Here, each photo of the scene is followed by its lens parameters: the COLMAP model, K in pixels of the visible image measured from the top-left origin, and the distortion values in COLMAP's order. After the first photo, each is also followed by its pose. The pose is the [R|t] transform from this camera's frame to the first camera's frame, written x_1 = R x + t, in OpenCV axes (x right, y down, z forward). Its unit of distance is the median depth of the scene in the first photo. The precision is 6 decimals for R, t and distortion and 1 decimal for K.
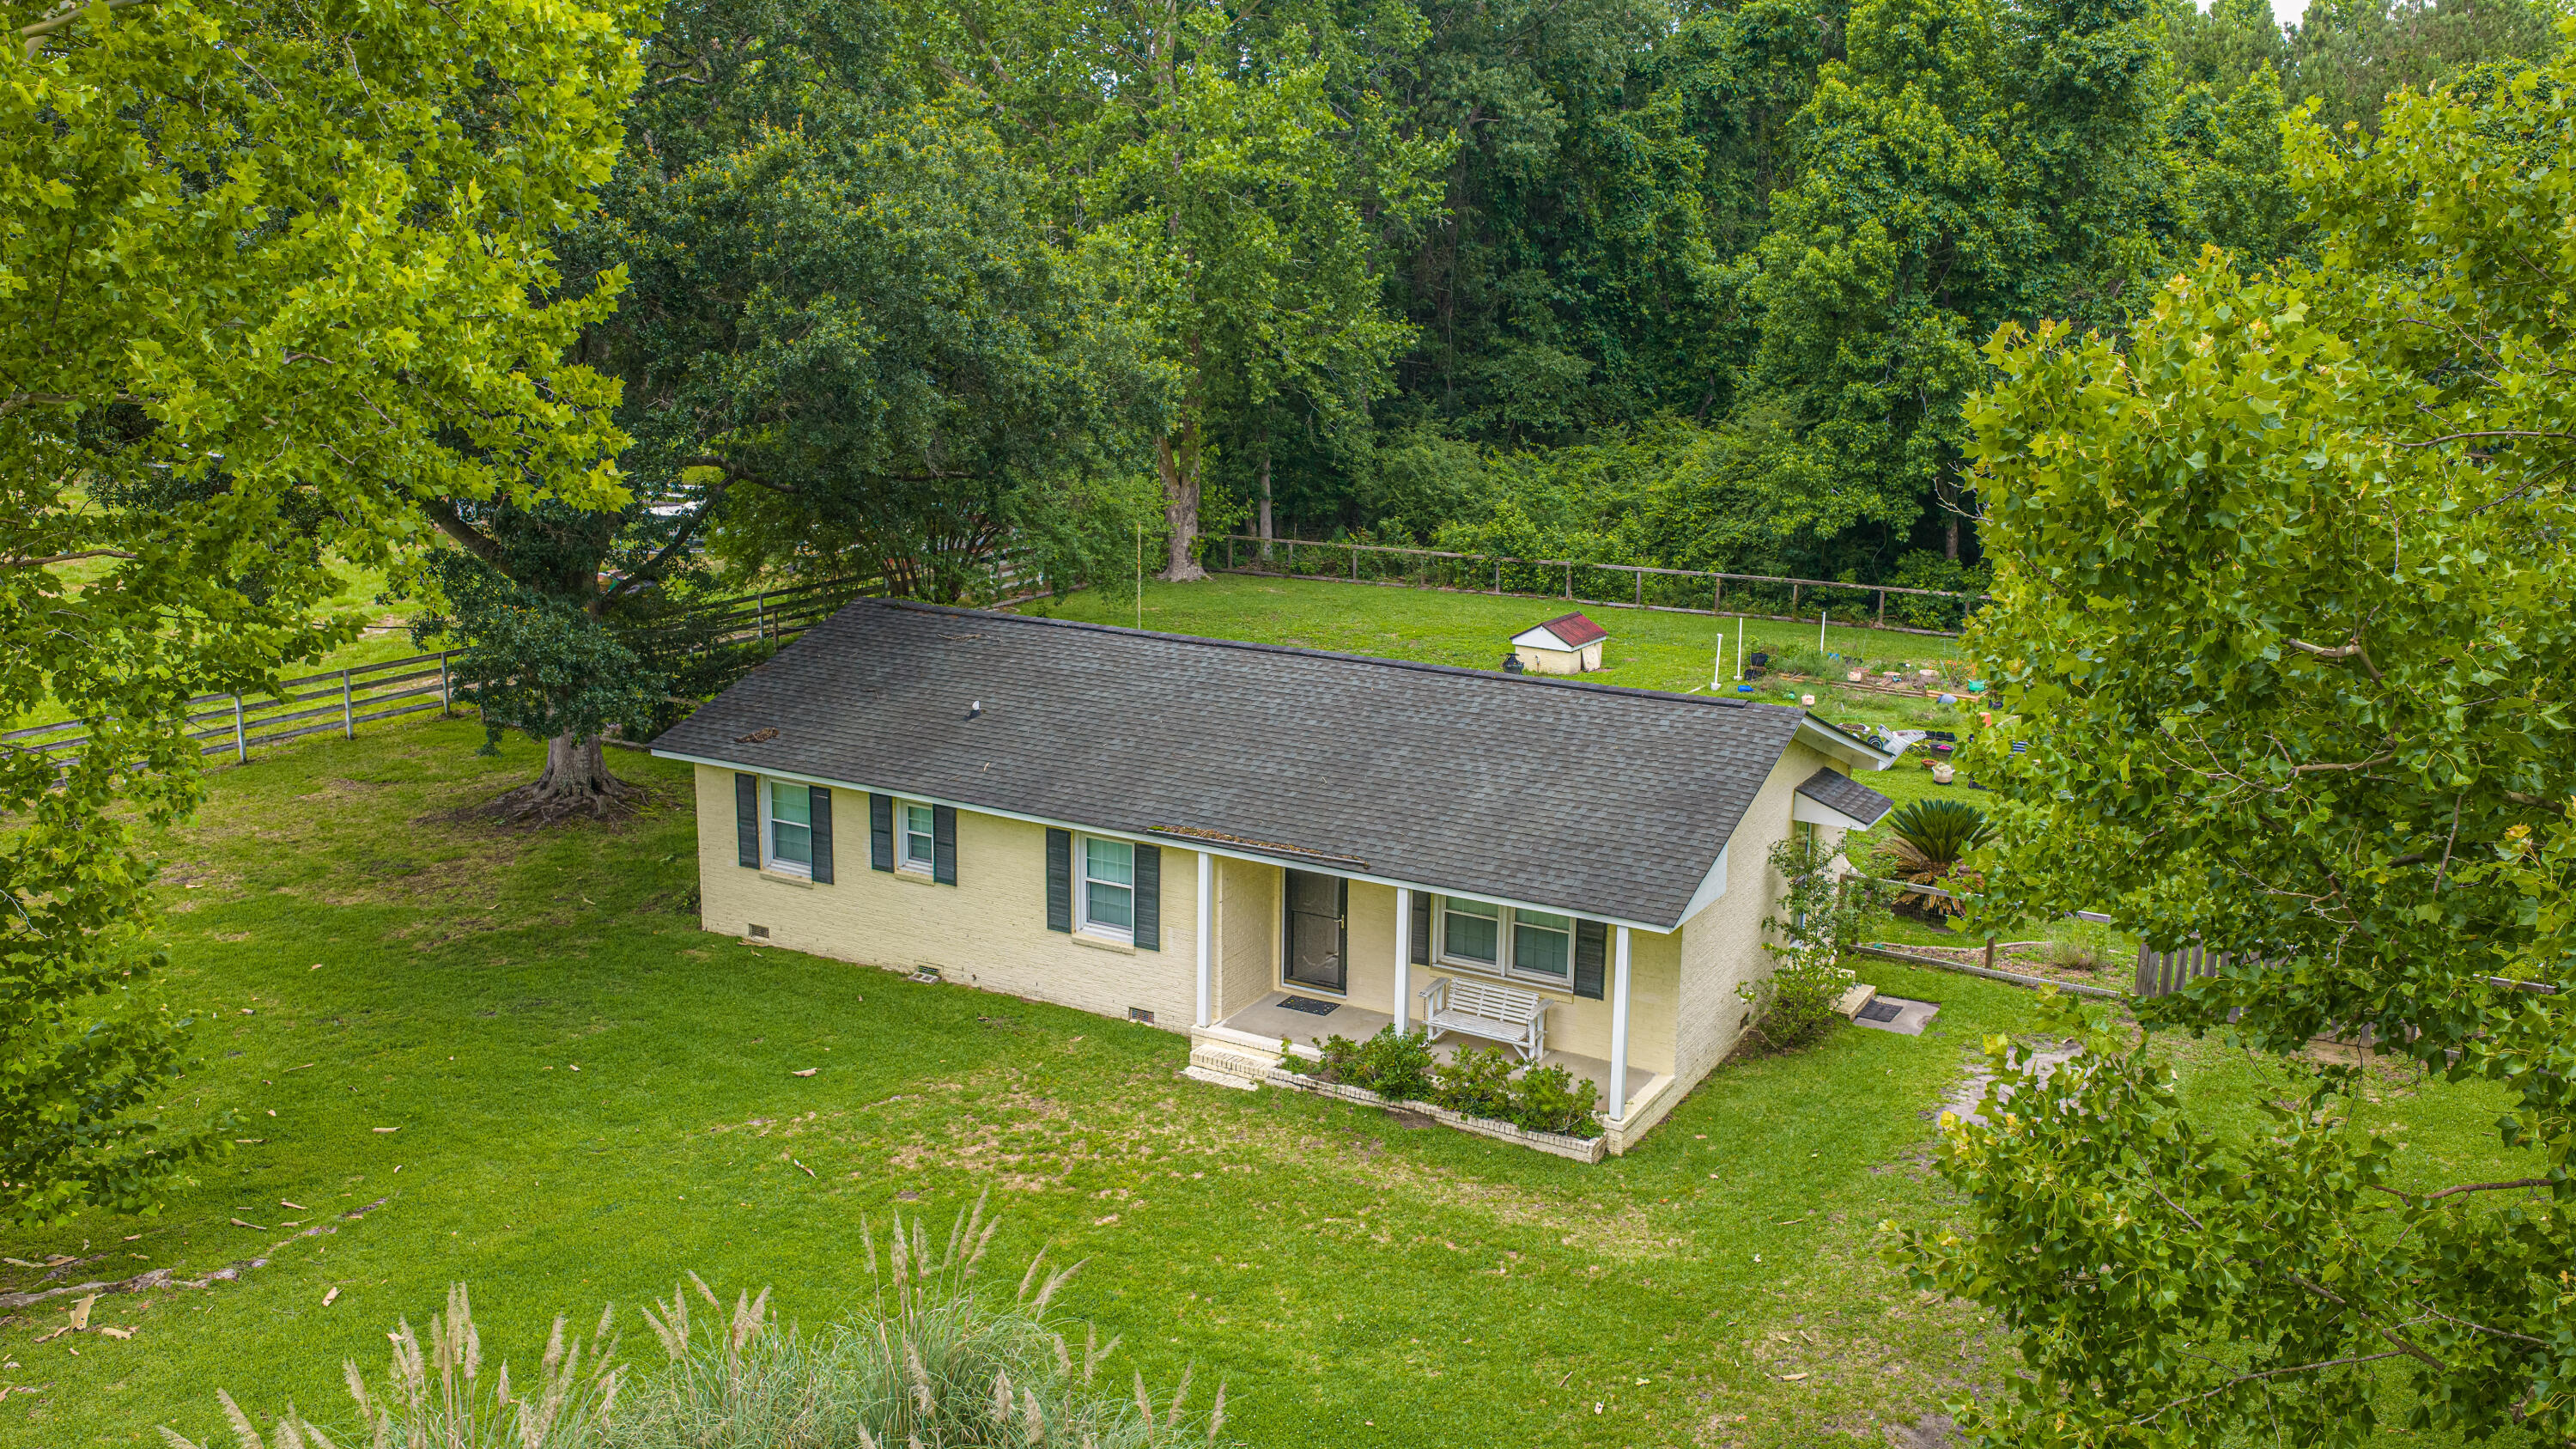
lens RADIAL K [[2135.2, 0, 1294.7], [0, 2135.2, 712.5], [0, 0, 1]] dist [0.048385, -0.102067]
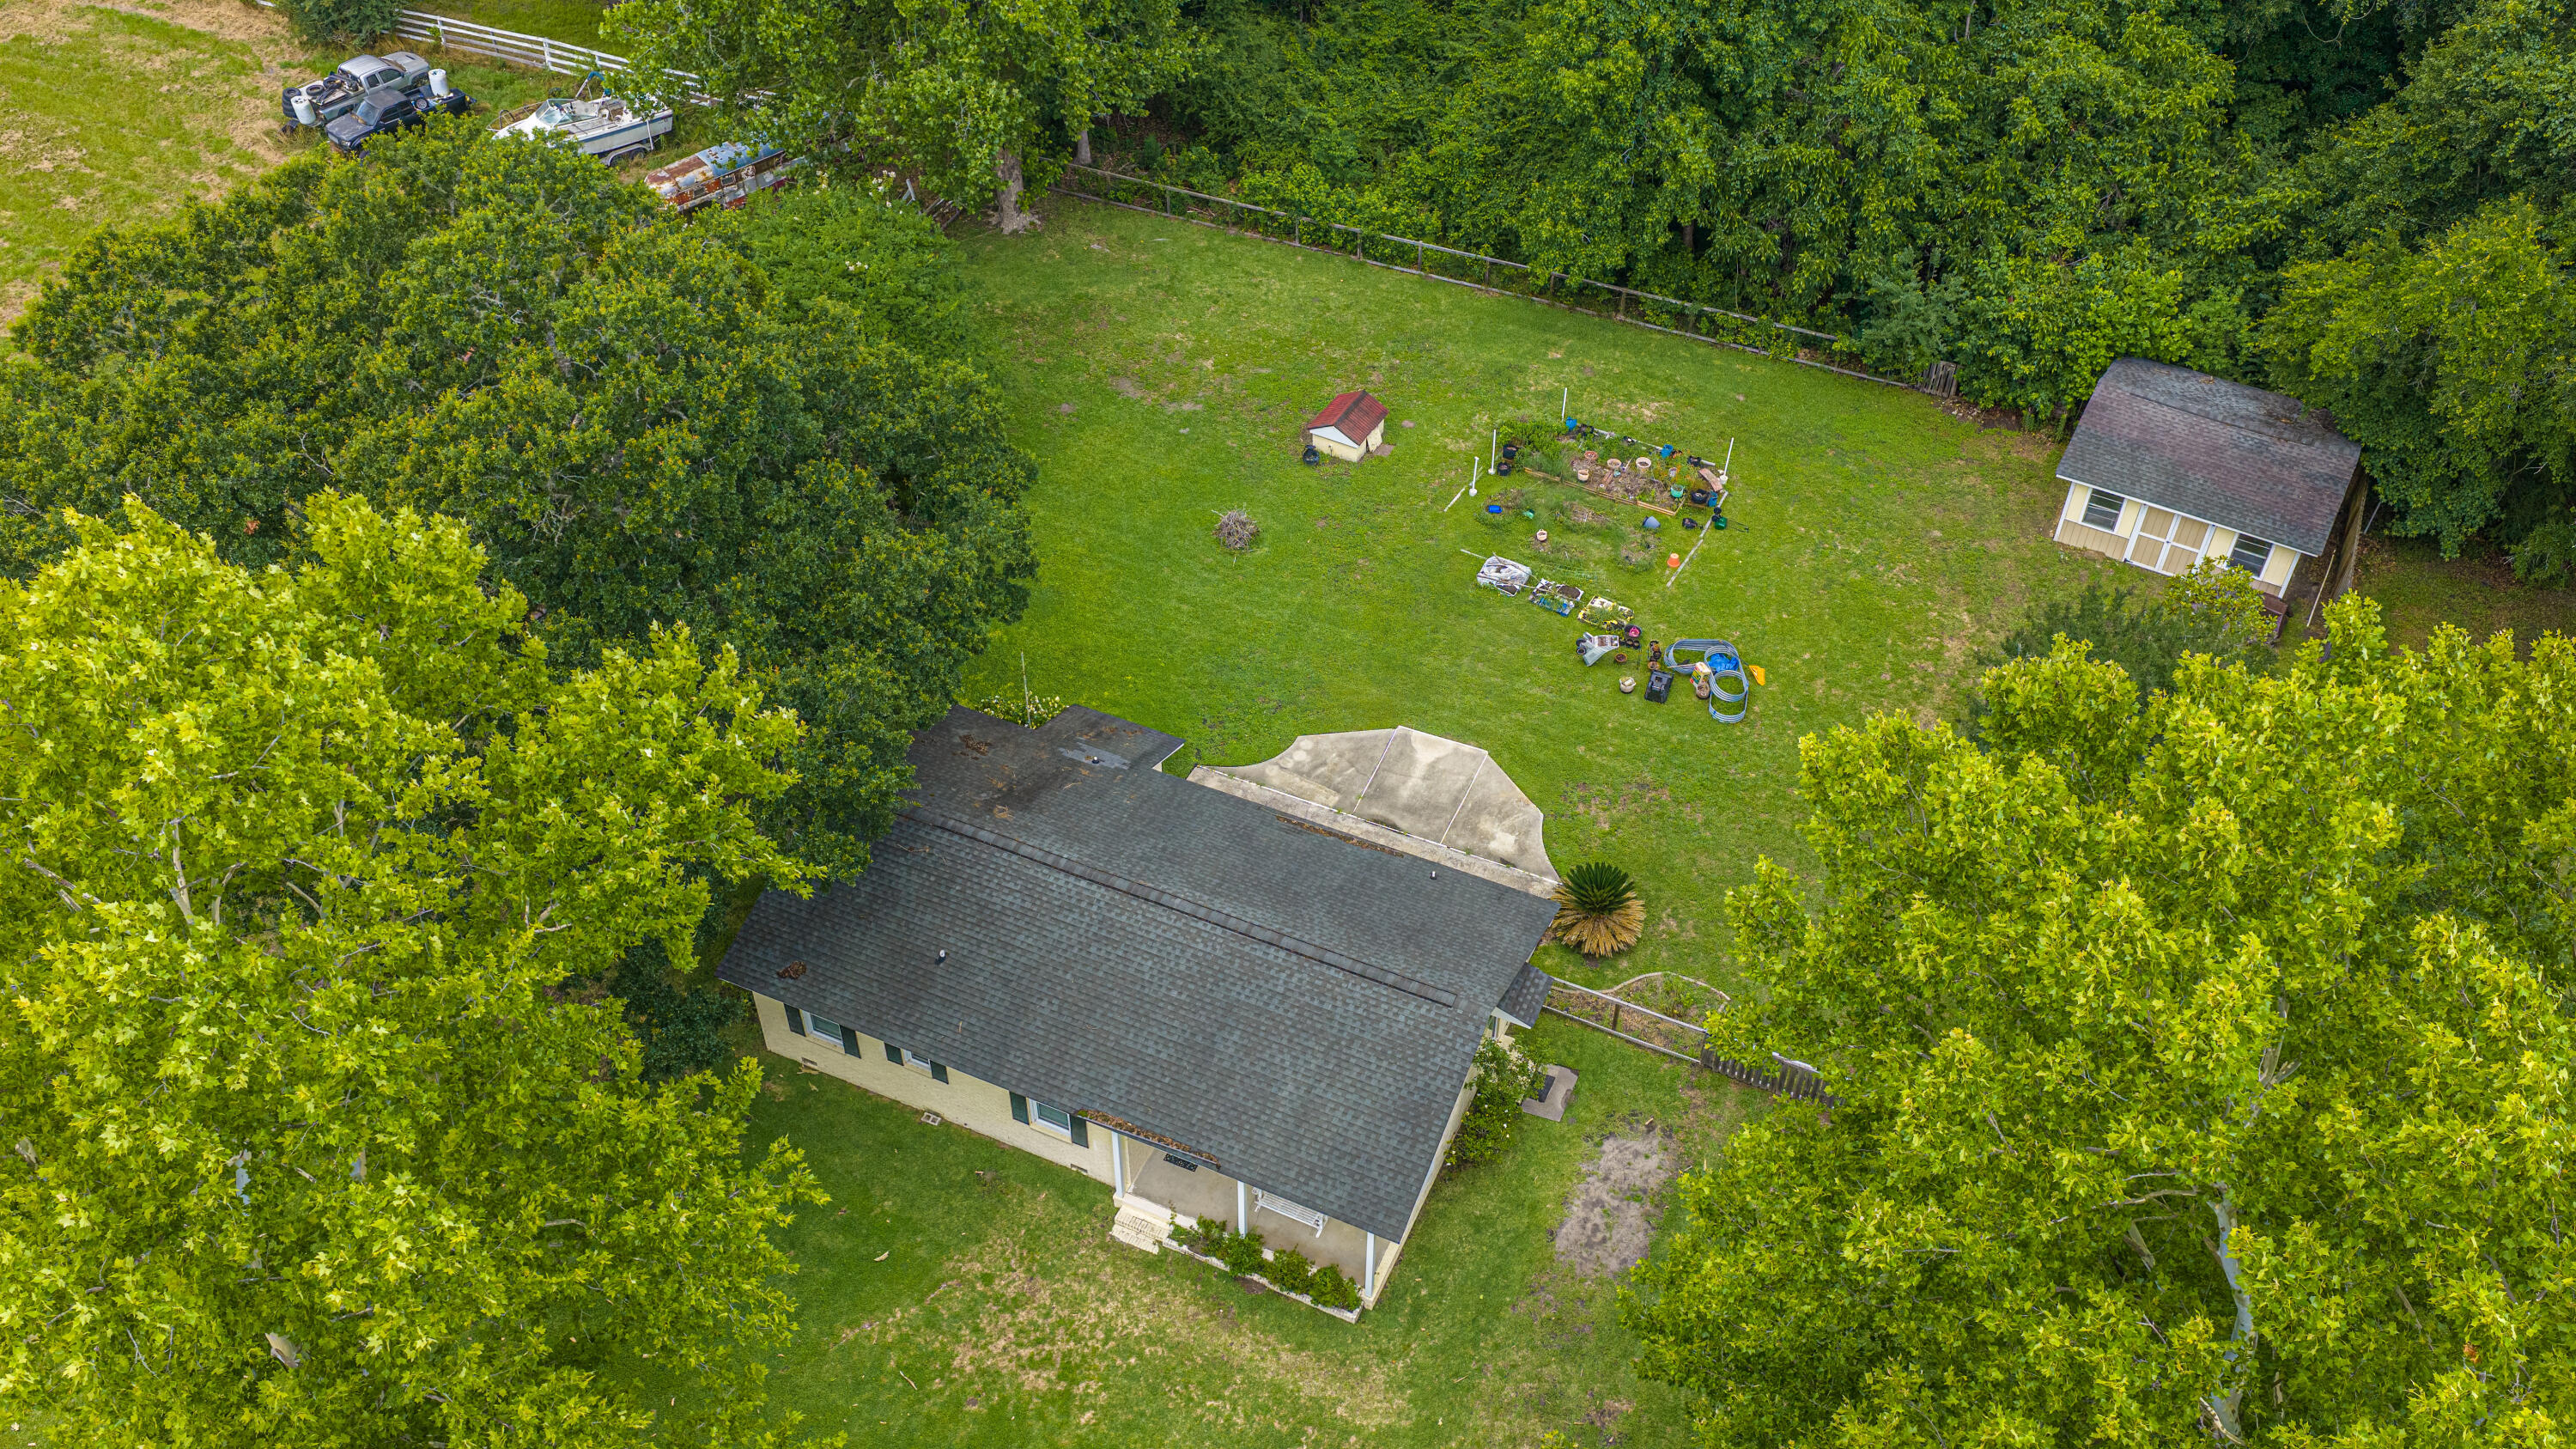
lens RADIAL K [[2135.2, 0, 1294.7], [0, 2135.2, 712.5], [0, 0, 1]] dist [0.048385, -0.102067]
pose [[0.995536, -0.071688, 0.061394, 0.014102], [0.029884, 0.856417, 0.515419, -0.917775], [-0.089528, -0.511283, 0.854736, -0.198212]]
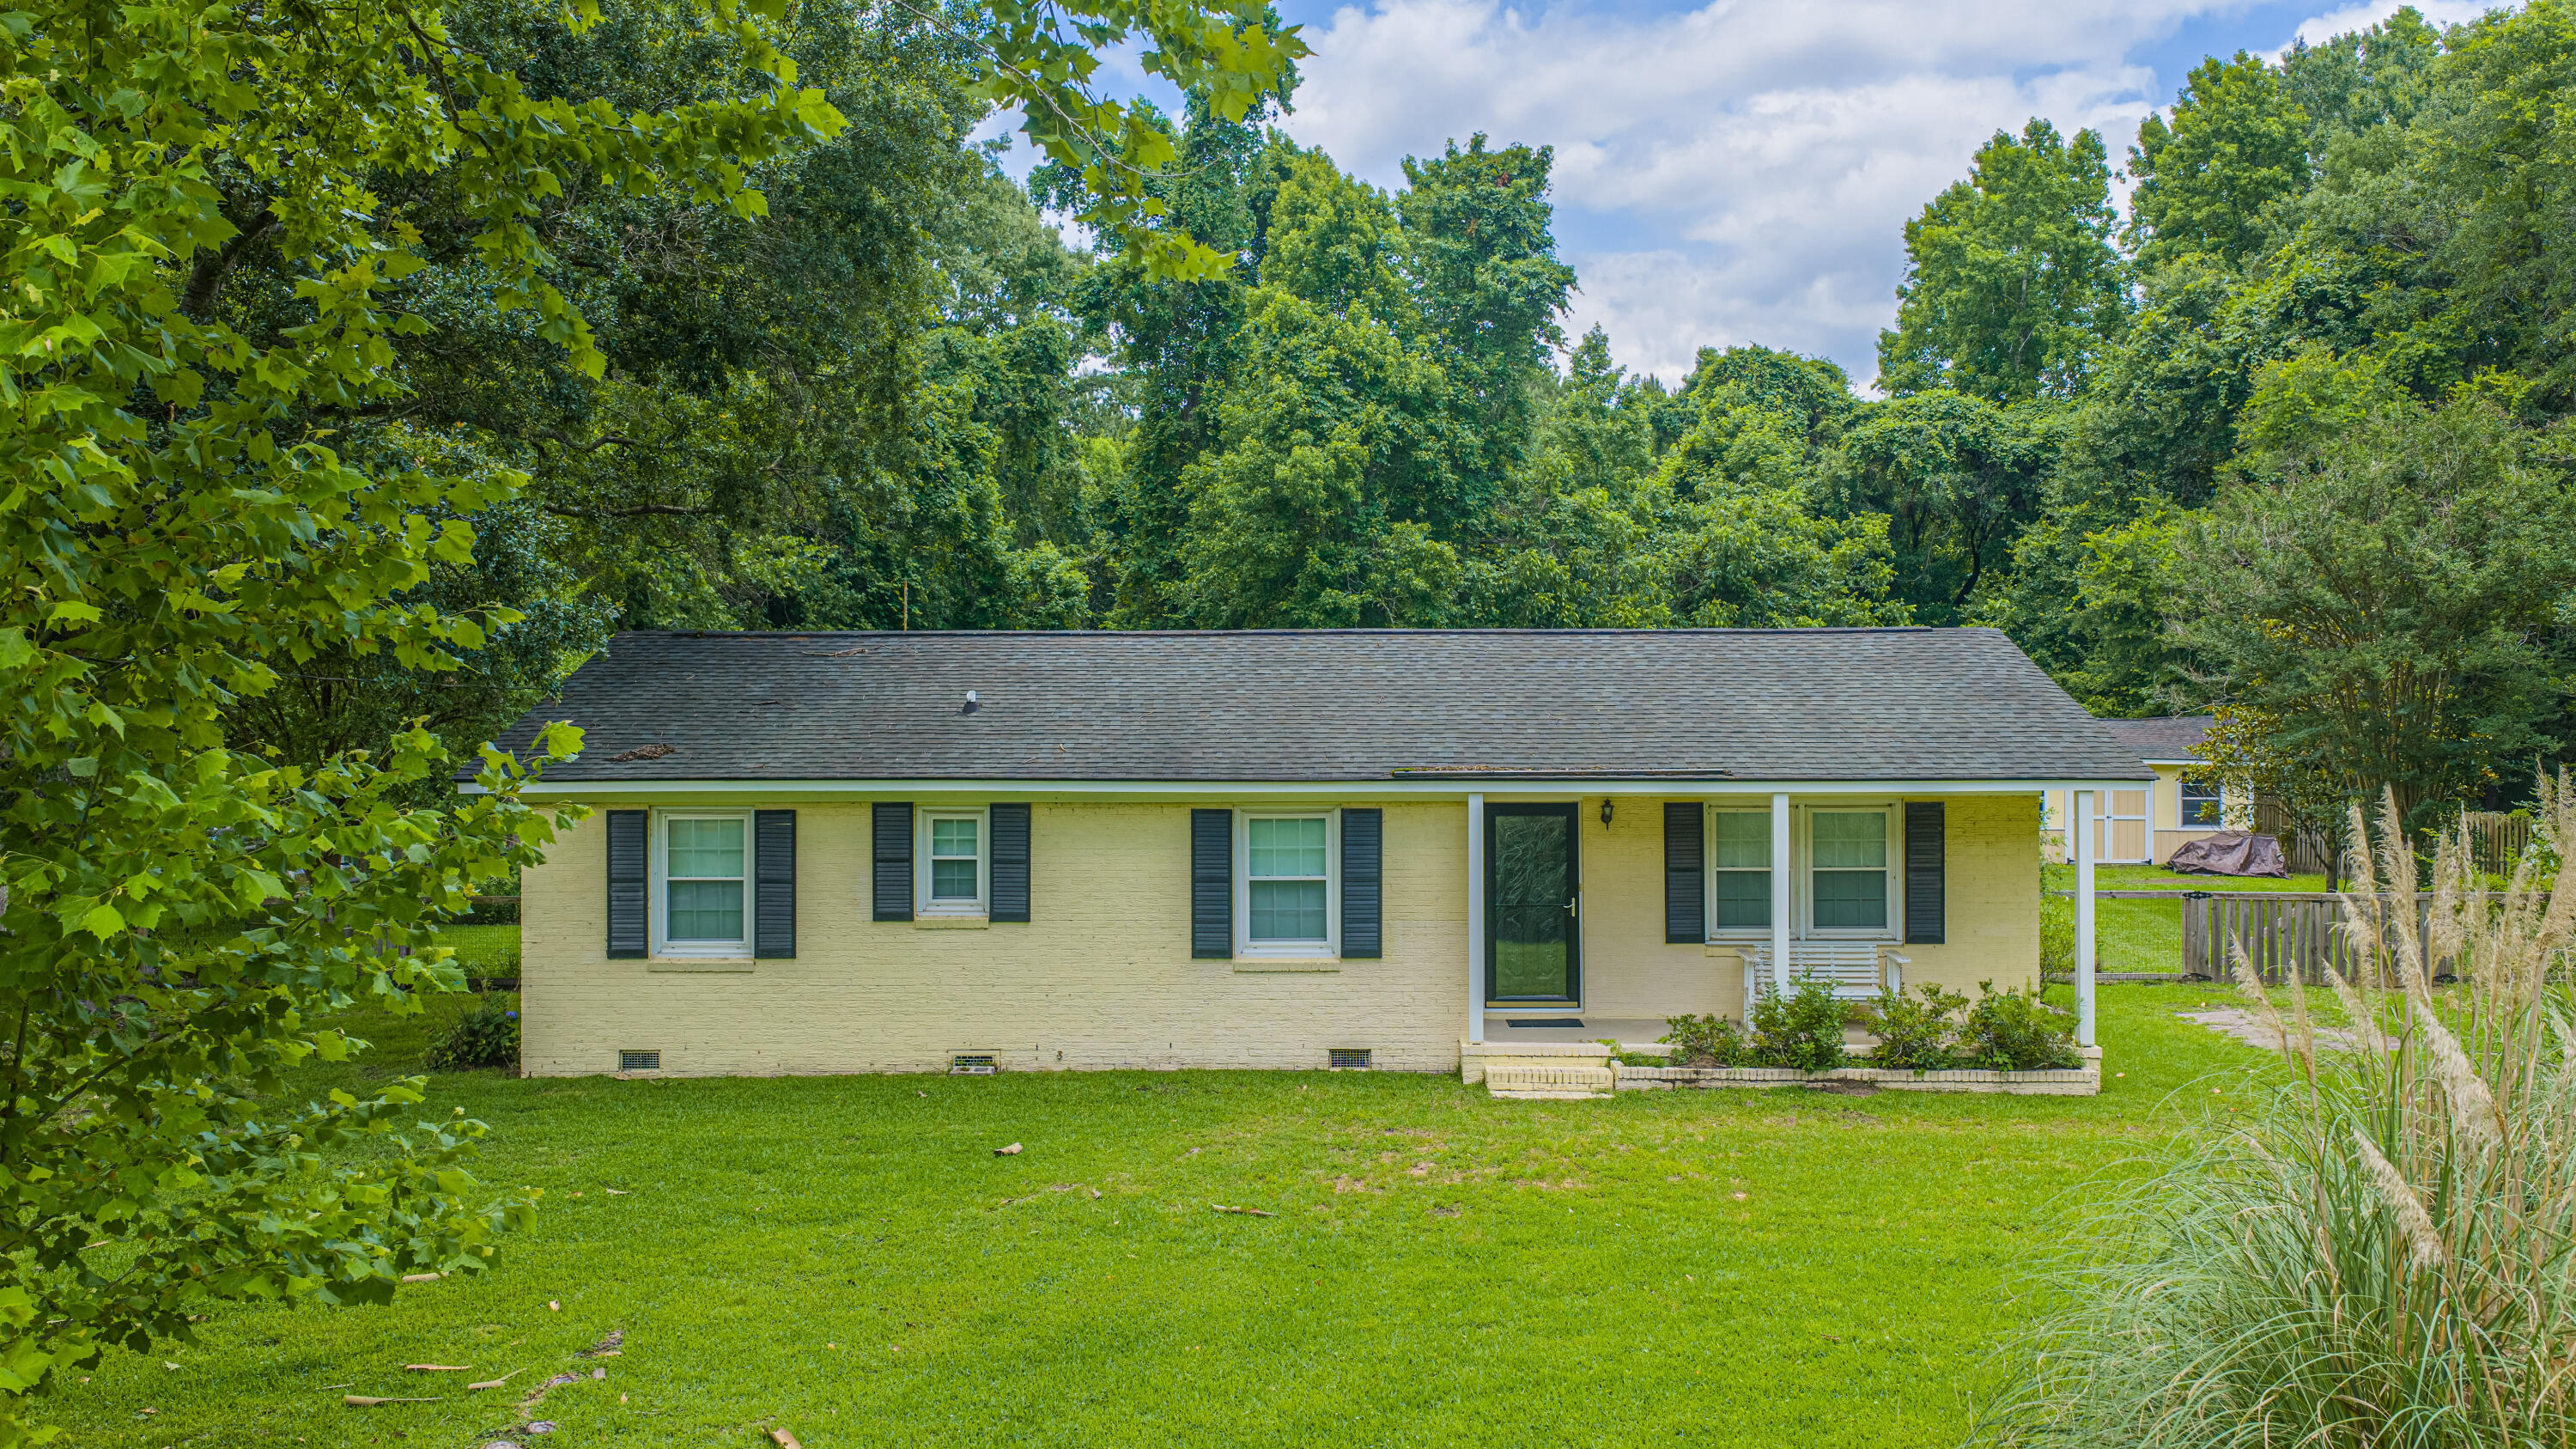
lens RADIAL K [[2135.2, 0, 1294.7], [0, 2135.2, 712.5], [0, 0, 1]] dist [0.048385, -0.102067]
pose [[0.879806, -0.012567, 0.475167, -0.400664], [0.115740, 0.975228, -0.188508, 0.151709], [-0.461027, 0.220847, 0.859465, 0.344896]]
